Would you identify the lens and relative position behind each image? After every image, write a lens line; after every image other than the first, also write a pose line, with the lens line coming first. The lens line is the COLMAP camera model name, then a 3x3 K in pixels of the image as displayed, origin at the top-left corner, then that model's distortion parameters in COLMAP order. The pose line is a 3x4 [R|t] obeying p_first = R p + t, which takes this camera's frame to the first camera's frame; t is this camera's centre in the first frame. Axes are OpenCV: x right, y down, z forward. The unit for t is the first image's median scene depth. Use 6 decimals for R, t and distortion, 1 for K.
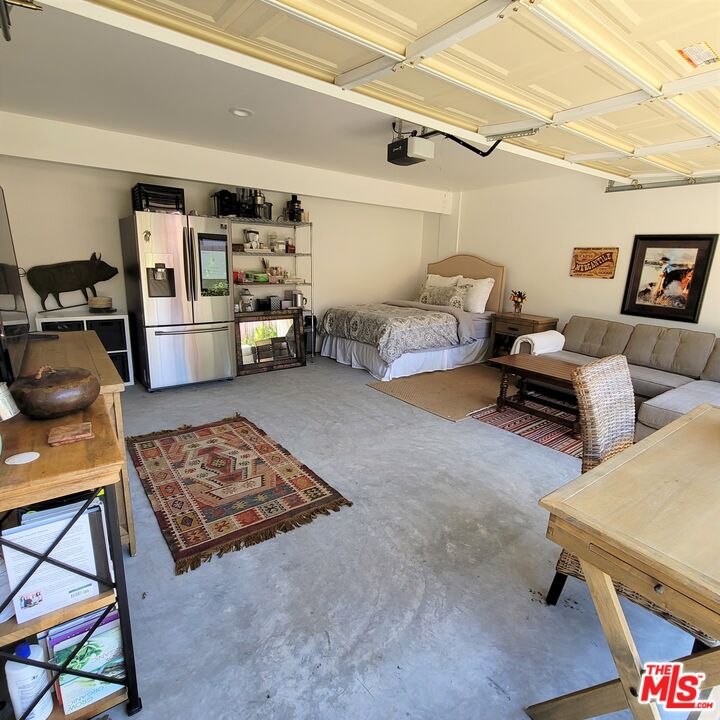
lens RADIAL K [[404.0, 0, 353.2], [0, 404.0, 358.1], [0, 0, 1]] dist [-0.006693, -0.000048]
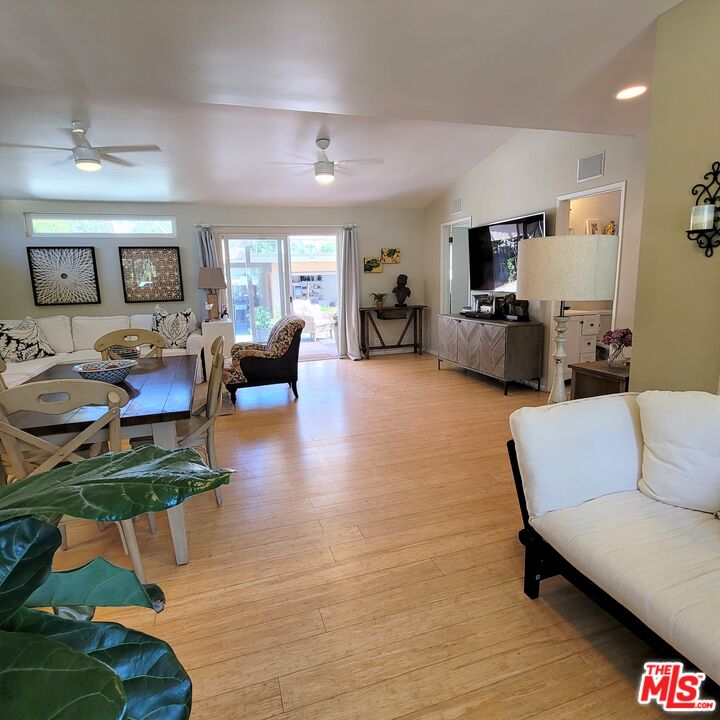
lens RADIAL K [[445.1, 0, 360.6], [0, 445.1, 359.7], [0, 0, 1]] dist [0.006070, 0.000569]
pose [[0.953050, 0.009765, -0.302657, 1.519166], [-0.026781, 0.998281, -0.052124, 0.648430], [0.301628, 0.057782, 0.951673, -2.934761]]
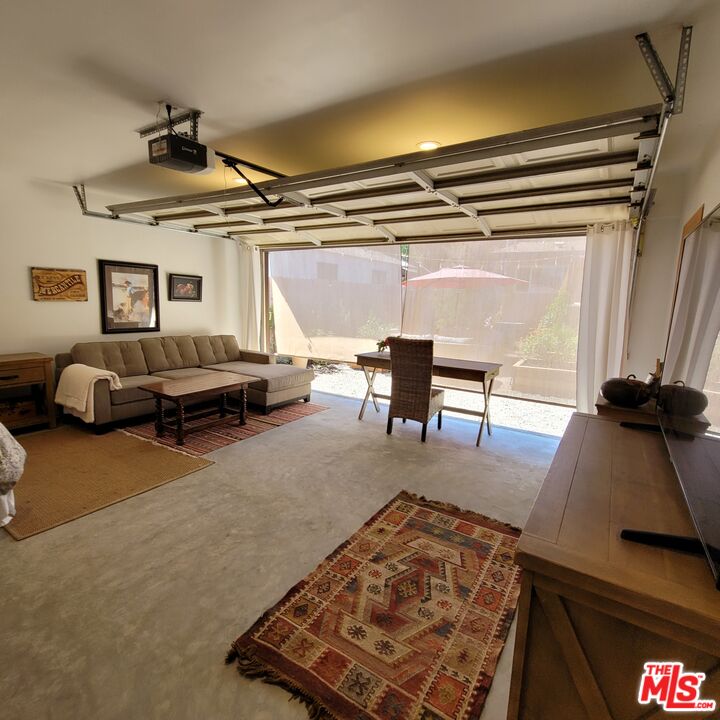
lens RADIAL K [[404.0, 0, 364.9], [0, 404.0, 356.0], [0, 0, 1]] dist [-0.006693, -0.000048]
pose [[-0.372972, -0.177184, 0.910768, -0.739694], [0.181282, 0.948764, 0.258813, -0.275687], [-0.909961, 0.261636, -0.321742, 1.001317]]
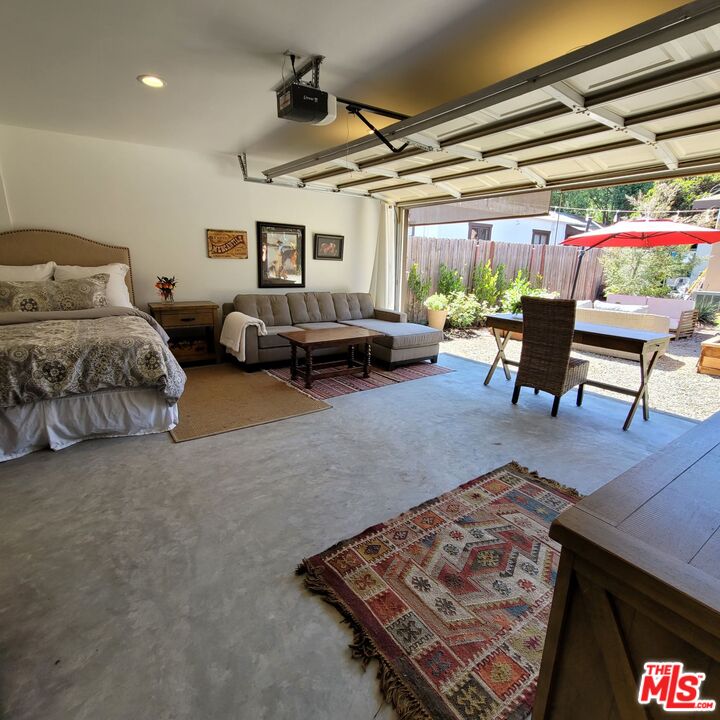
lens RADIAL K [[404.0, 0, 357.0], [0, 404.0, 358.1], [0, 0, 1]] dist [-0.006693, -0.000048]
pose [[0.010473, -0.269412, 0.962968, -0.738924], [0.216671, 0.940753, 0.260841, -0.222521], [-0.976188, 0.205916, 0.068226, 0.922628]]
